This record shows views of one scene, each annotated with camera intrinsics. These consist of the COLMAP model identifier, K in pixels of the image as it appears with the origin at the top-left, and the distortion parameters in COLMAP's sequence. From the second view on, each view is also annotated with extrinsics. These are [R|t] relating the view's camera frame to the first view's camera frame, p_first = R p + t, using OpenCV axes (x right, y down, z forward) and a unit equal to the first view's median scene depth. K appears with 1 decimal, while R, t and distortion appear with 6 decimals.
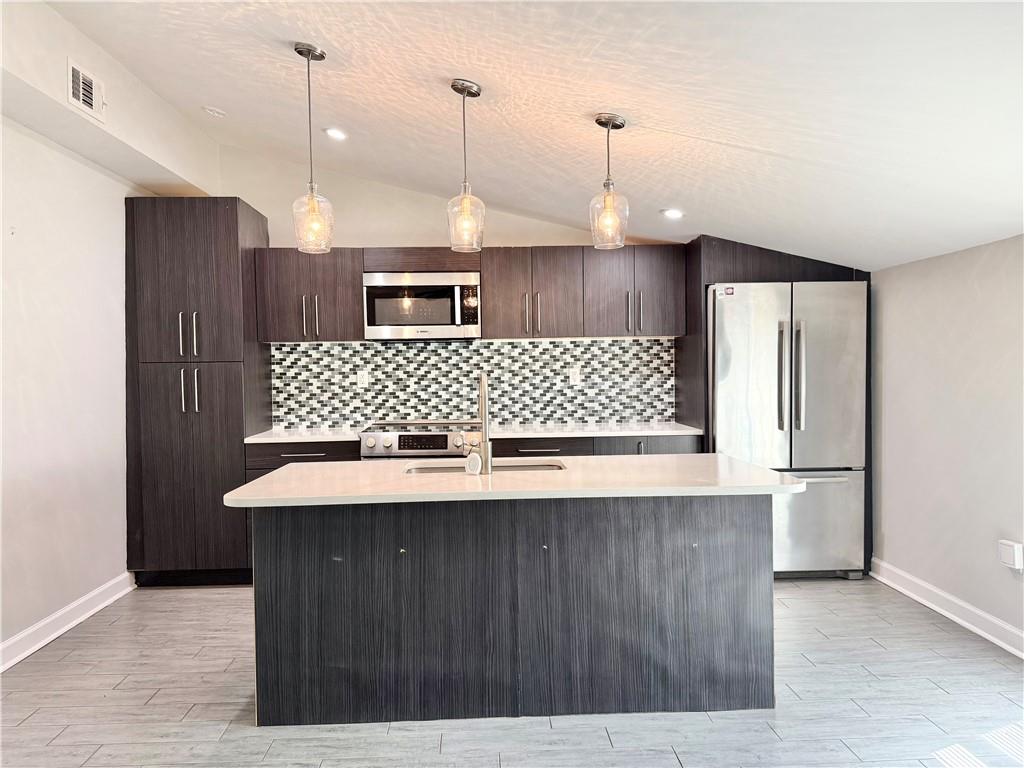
lens RADIAL K [[712.6, 0, 514.3], [0, 712.6, 386.5], [0, 0, 1]] dist [0.165967, -0.309255]
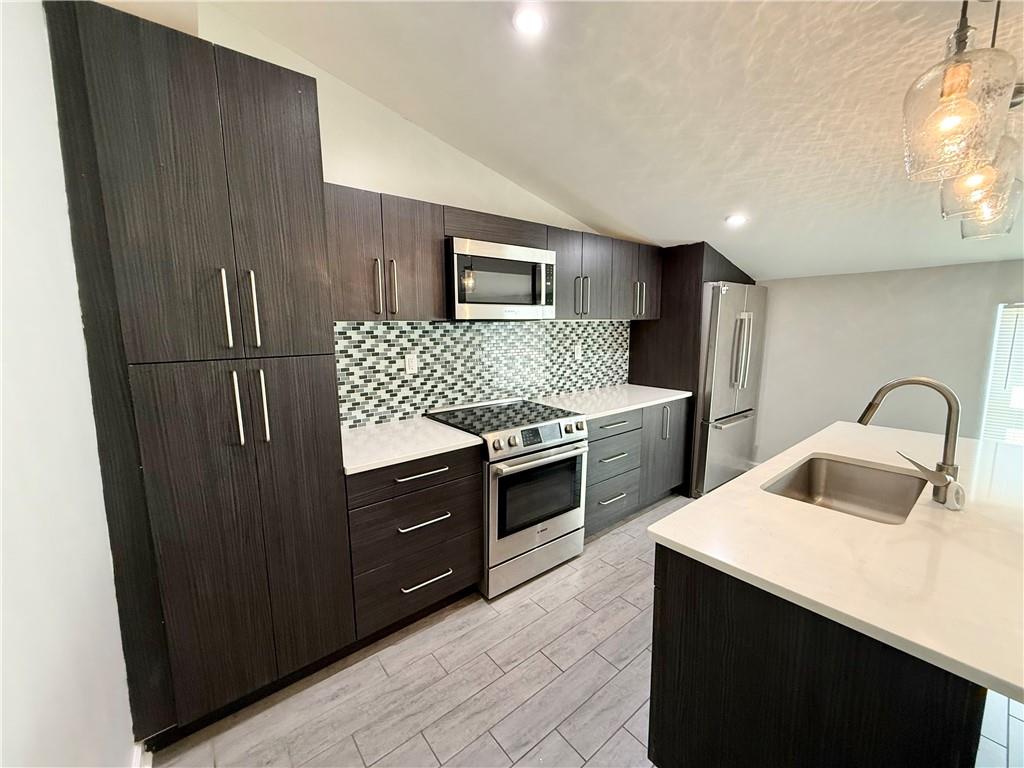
lens RADIAL K [[411.9, 0, 513.5], [0, 411.9, 381.5], [0, 0, 1]] dist [-0.001122, -0.000099]
pose [[0.800462, -0.075061, 0.594665, -0.408580], [0.010128, 0.993680, 0.111793, -0.043427], [-0.599298, -0.083464, 0.796163, 0.529397]]
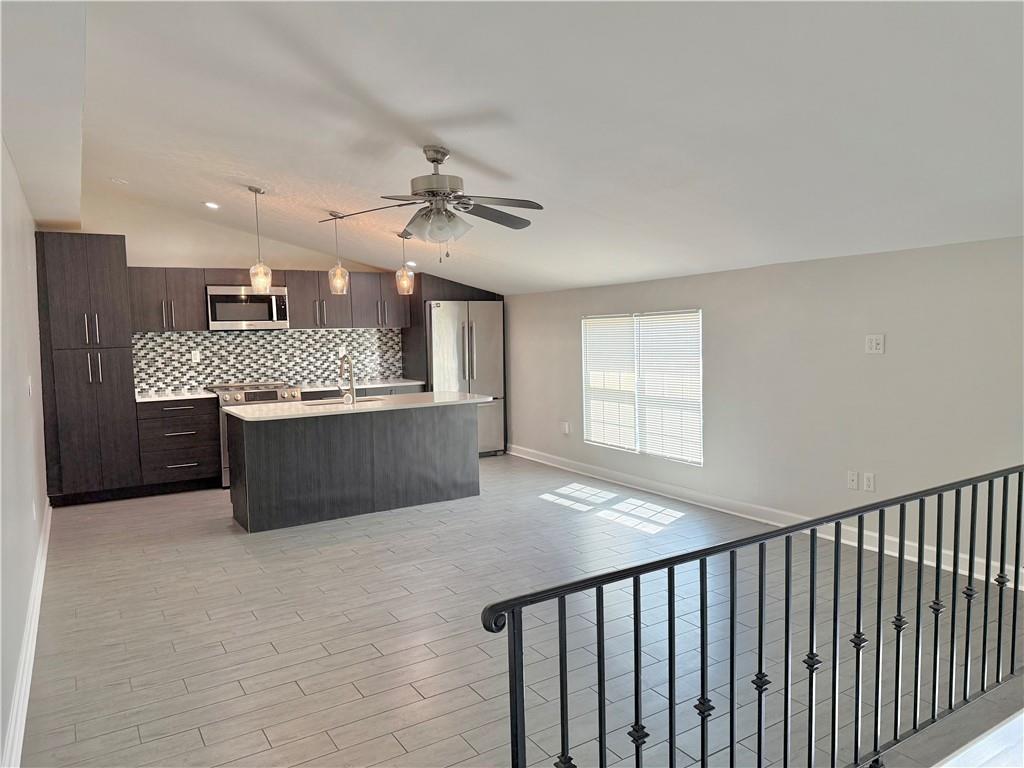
lens RADIAL K [[712.6, 0, 514.3], [0, 712.6, 386.5], [0, 0, 1]] dist [0.165967, -0.309255]
pose [[0.874063, -0.042657, 0.483935, -0.361044], [0.018691, 0.998353, 0.054242, -0.017486], [-0.485452, -0.038366, 0.873421, -0.589281]]
